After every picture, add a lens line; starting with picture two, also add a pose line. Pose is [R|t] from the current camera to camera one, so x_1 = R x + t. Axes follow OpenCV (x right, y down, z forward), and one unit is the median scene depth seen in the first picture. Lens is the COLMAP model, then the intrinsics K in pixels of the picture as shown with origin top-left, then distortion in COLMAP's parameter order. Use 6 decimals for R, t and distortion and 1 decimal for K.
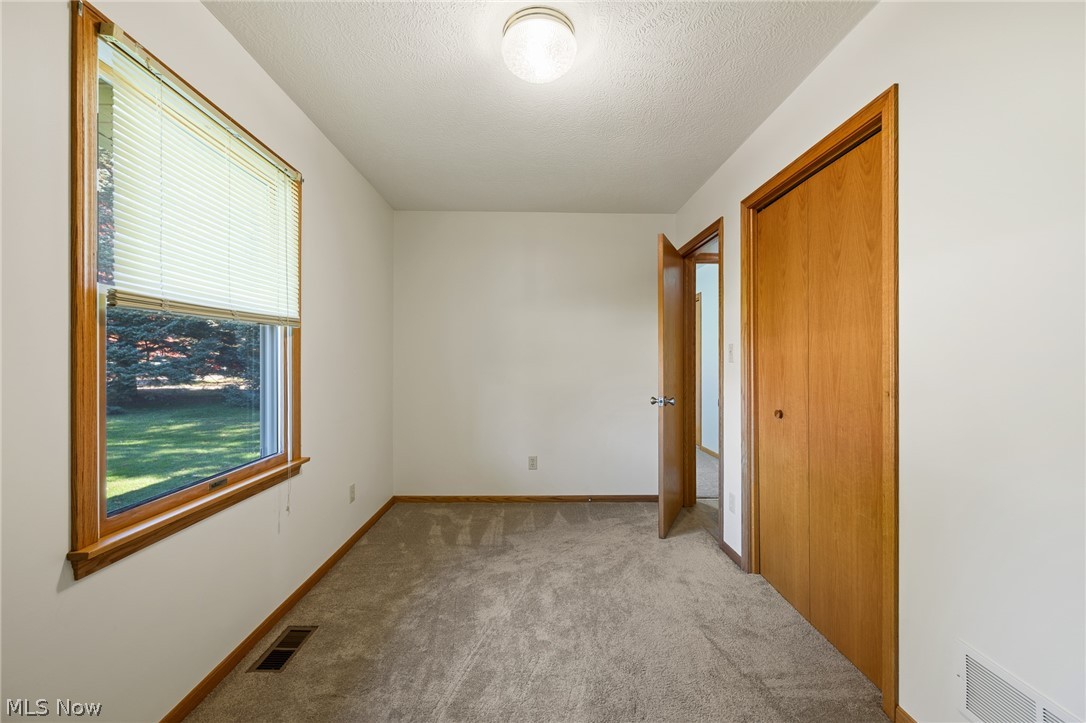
lens RADIAL K [[423.1, 0, 544.4], [0, 423.1, 358.2], [0, 0, 1]] dist [-0.000780, -0.000049]
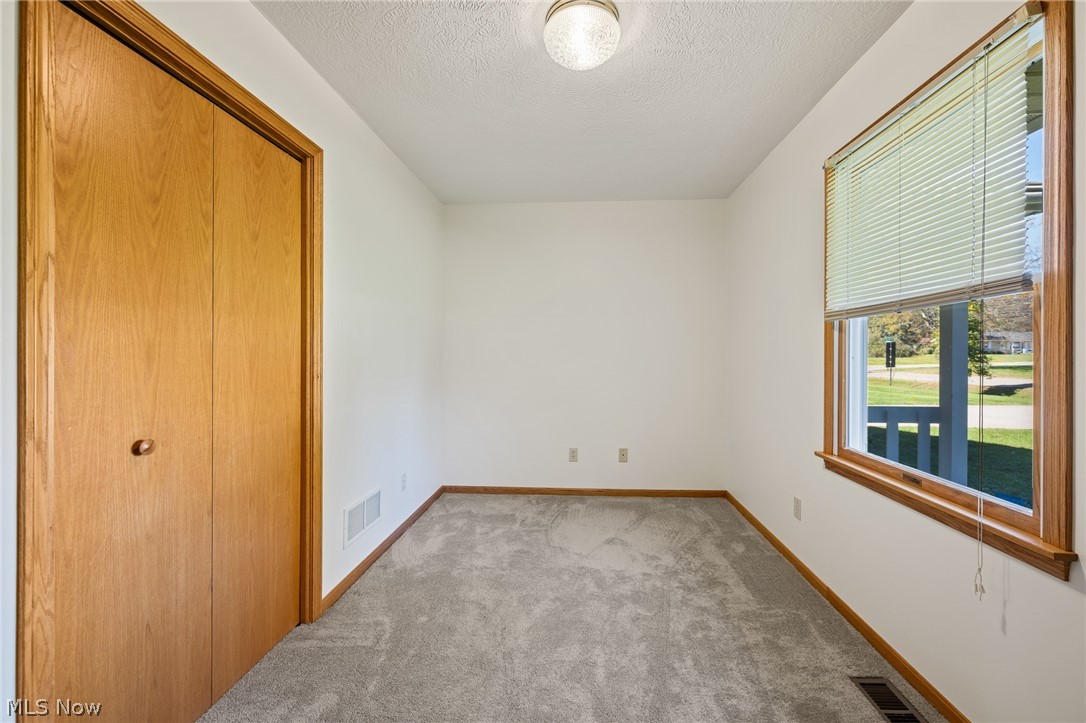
lens RADIAL K [[423.1, 0, 544.4], [0, 423.1, 358.2], [0, 0, 1]] dist [-0.000780, -0.000049]
pose [[-0.992951, -0.002509, 0.118495, -0.038913], [-0.002161, 0.999993, 0.003065, 0.016862], [-0.118502, 0.002787, -0.992950, 1.819393]]
